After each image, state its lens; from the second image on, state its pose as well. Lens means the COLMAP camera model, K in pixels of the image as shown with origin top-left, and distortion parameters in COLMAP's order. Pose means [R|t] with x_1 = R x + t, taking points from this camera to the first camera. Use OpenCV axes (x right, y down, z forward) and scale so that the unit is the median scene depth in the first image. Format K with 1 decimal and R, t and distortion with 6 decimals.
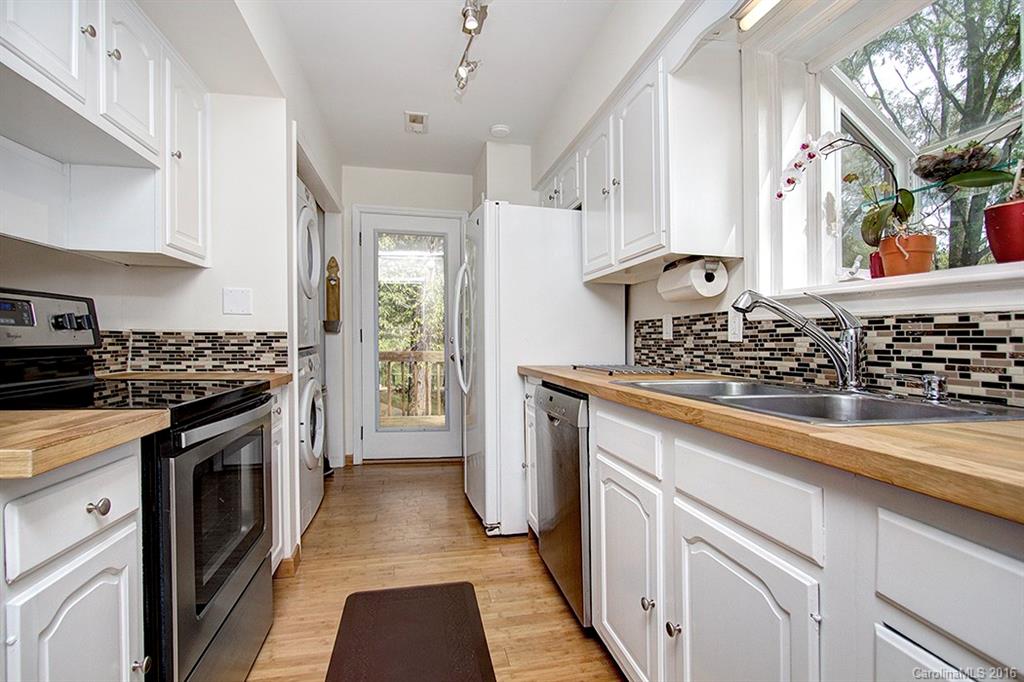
lens RADIAL K [[469.8, 0, 510.7], [0, 469.8, 341.0], [0, 0, 1]] dist [-0.003345, -0.000518]
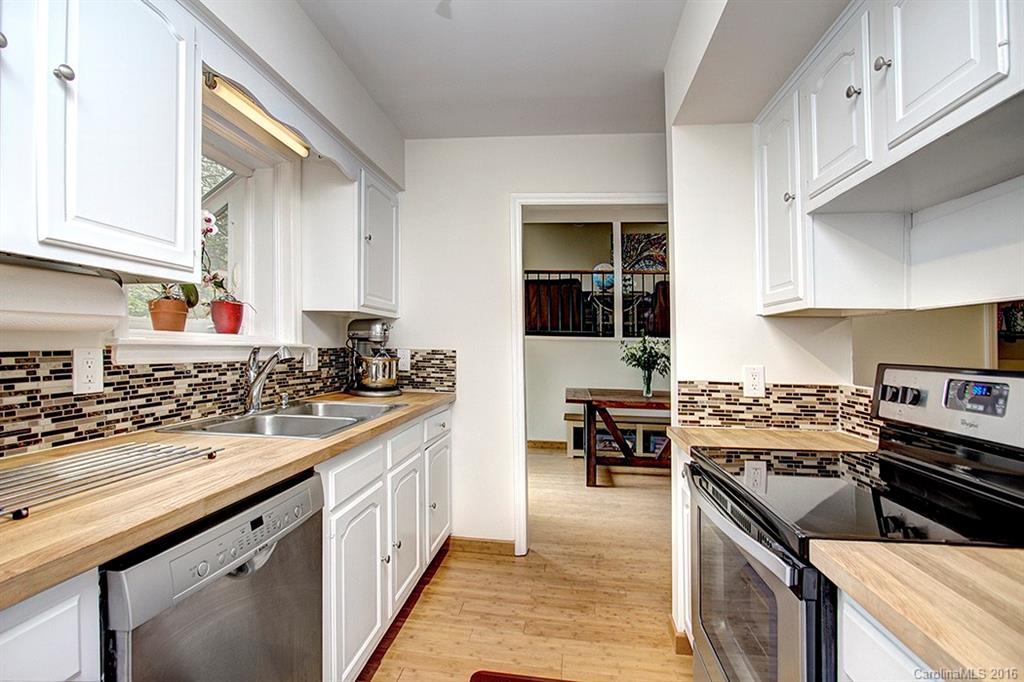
lens RADIAL K [[469.8, 0, 511.5], [0, 469.8, 334.1], [0, 0, 1]] dist [-0.003345, -0.000518]
pose [[-0.945796, 0.011857, 0.324546, -0.424152], [0.004182, 0.999695, -0.024339, -0.076880], [-0.324735, -0.021662, -0.945557, 1.633079]]
